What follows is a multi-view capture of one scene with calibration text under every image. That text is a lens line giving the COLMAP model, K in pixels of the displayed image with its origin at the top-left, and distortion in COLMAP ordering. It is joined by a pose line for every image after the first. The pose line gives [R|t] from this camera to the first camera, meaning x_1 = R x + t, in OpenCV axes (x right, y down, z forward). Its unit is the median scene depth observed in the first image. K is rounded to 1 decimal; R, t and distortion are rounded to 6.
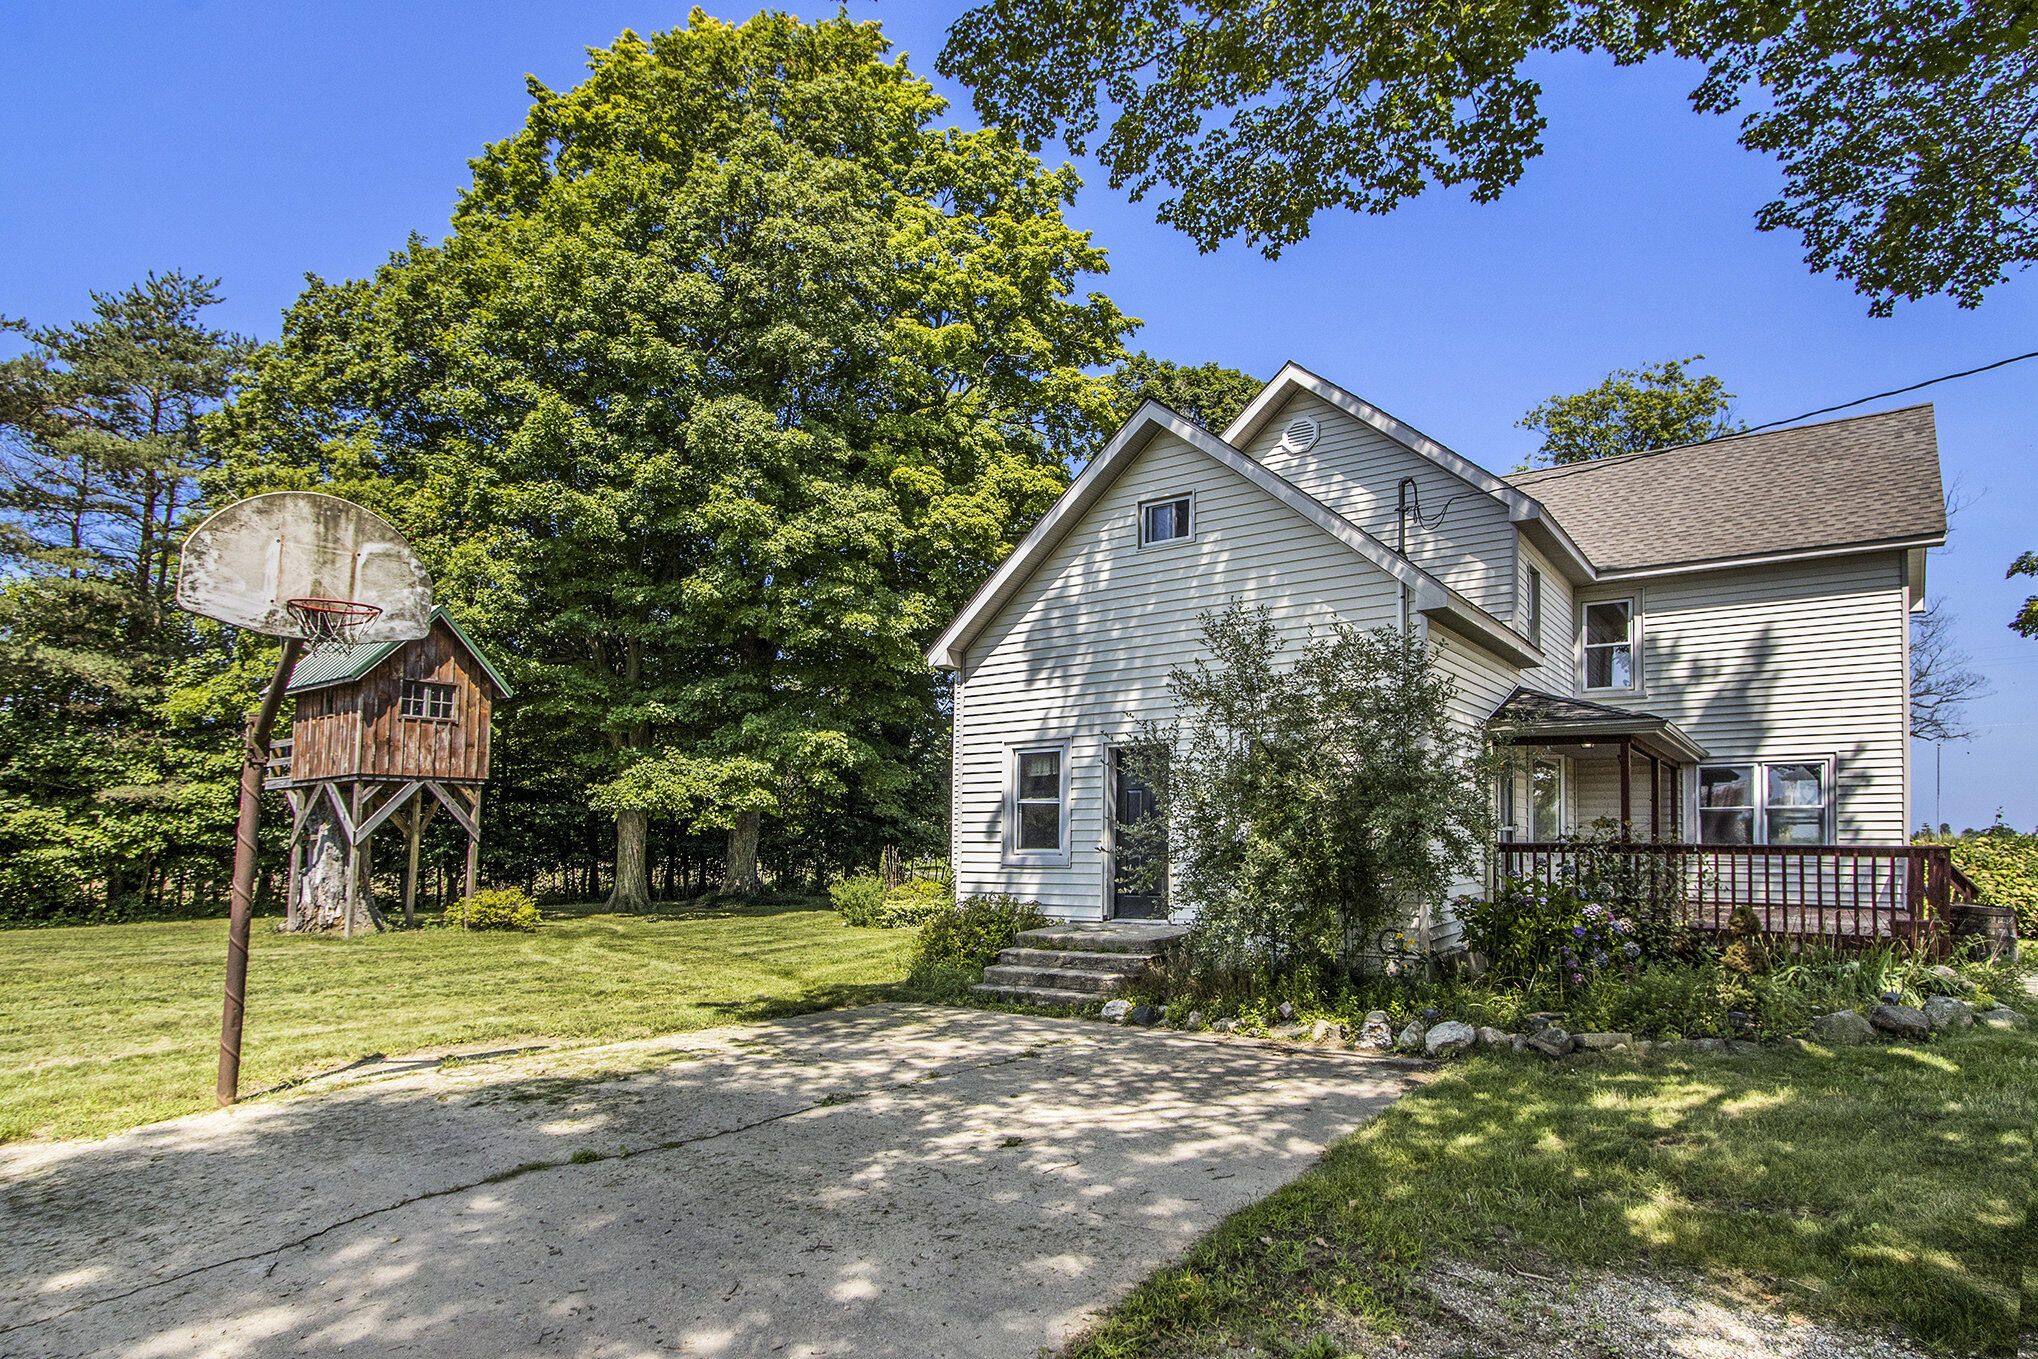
lens RADIAL K [[1140.0, 0, 1019.0], [0, 1140.0, 679.5], [0, 0, 1]] dist [-0.000666, 0.001213]
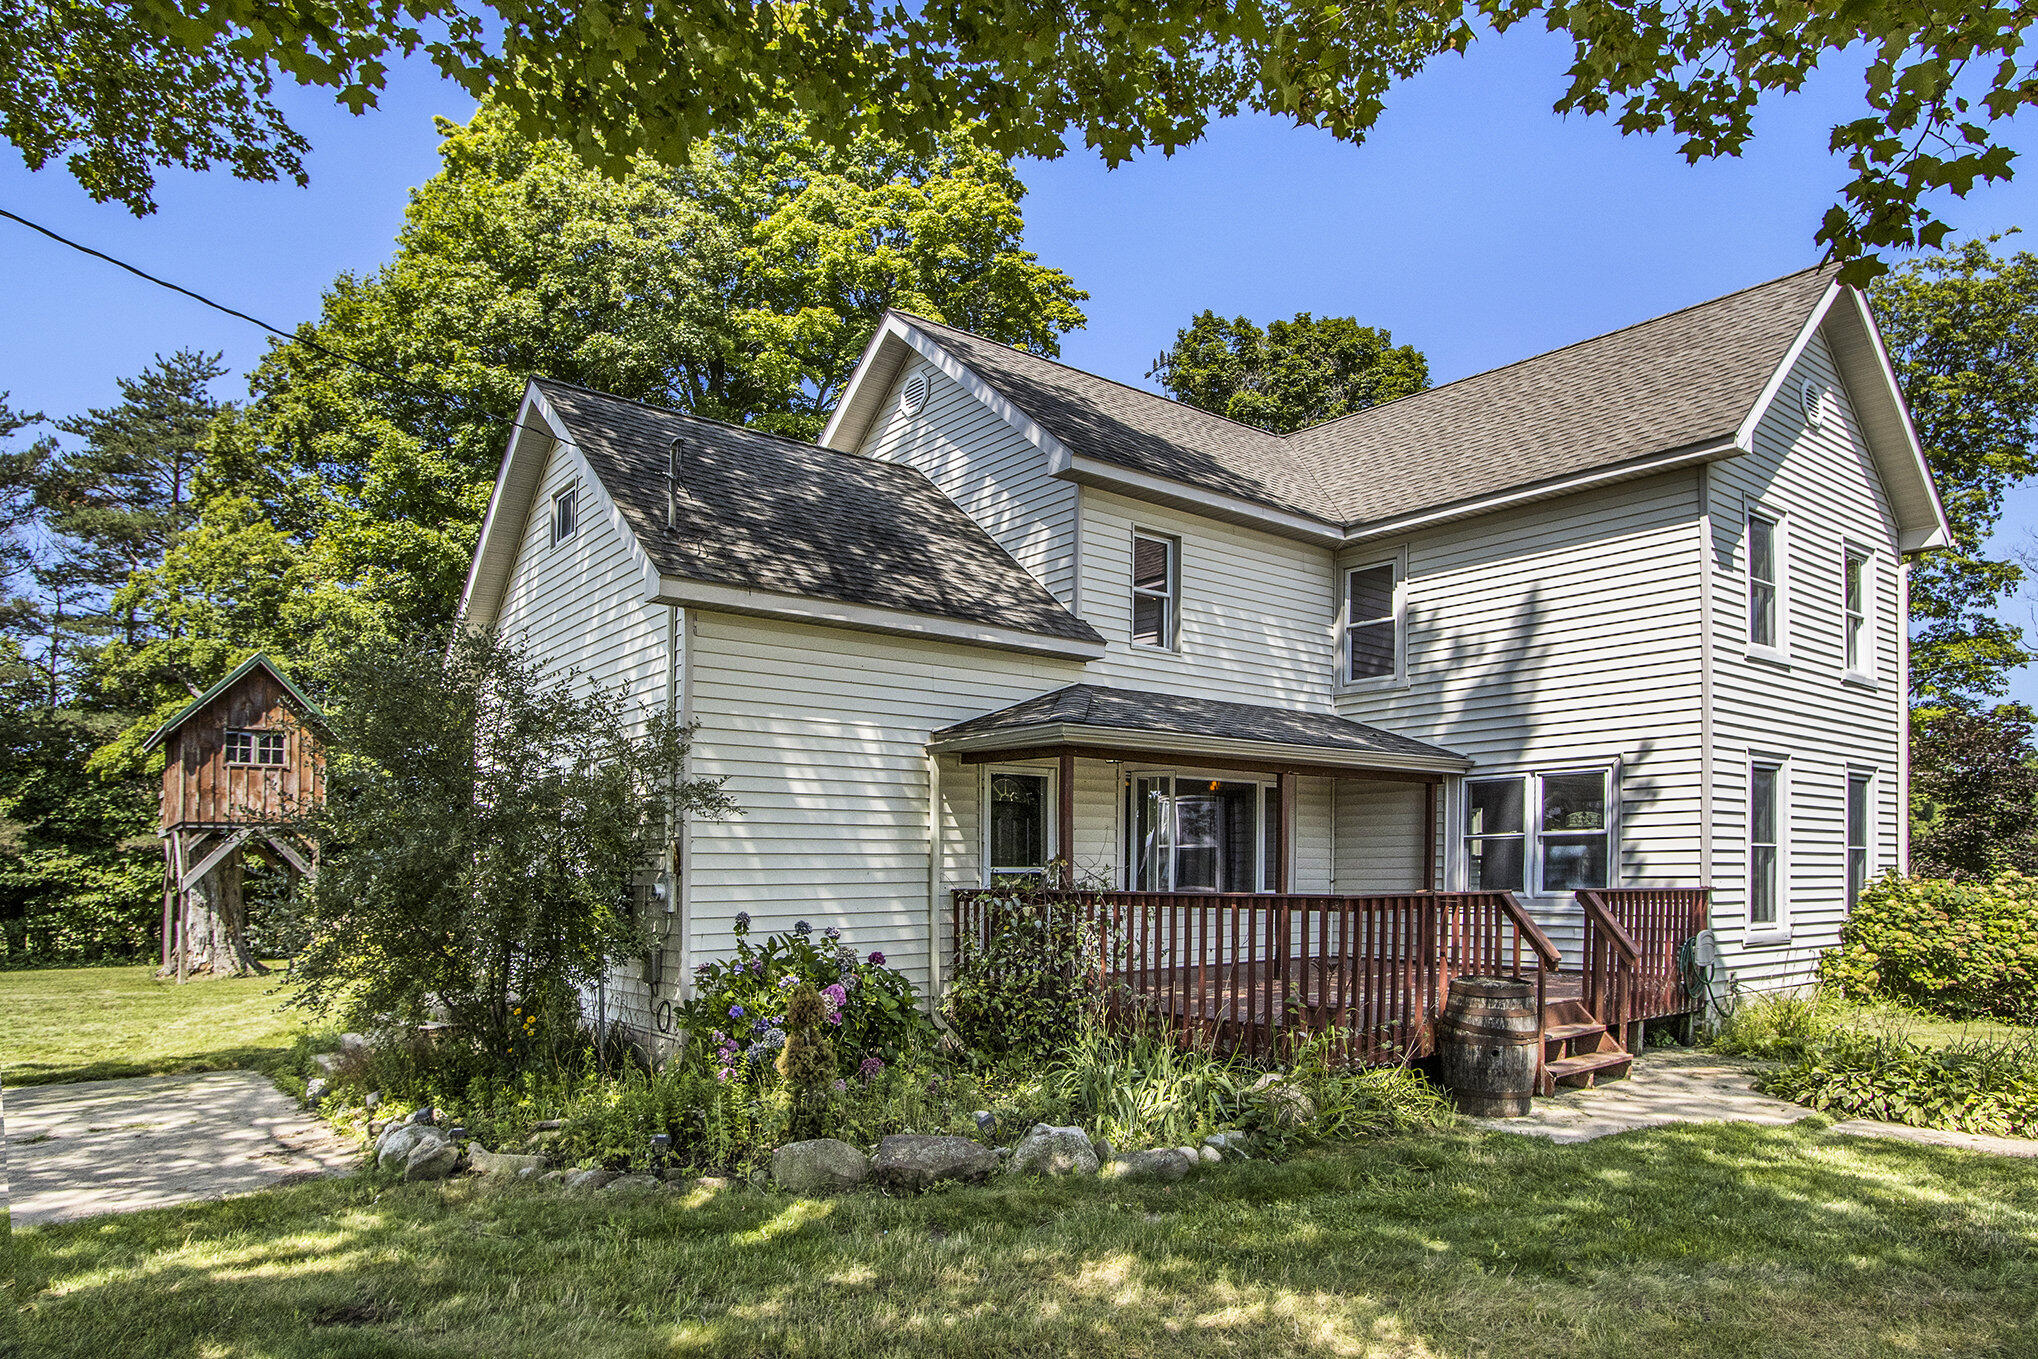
lens RADIAL K [[1249.2, 0, 1019.0], [0, 1249.2, 679.5], [0, 0, 1]] dist [0.000300, -0.001054]
pose [[0.964137, -0.049174, -0.260811, 0.500910], [0.045414, 0.998759, -0.020427, 0.013833], [0.261492, 0.007850, 0.965174, 0.131151]]
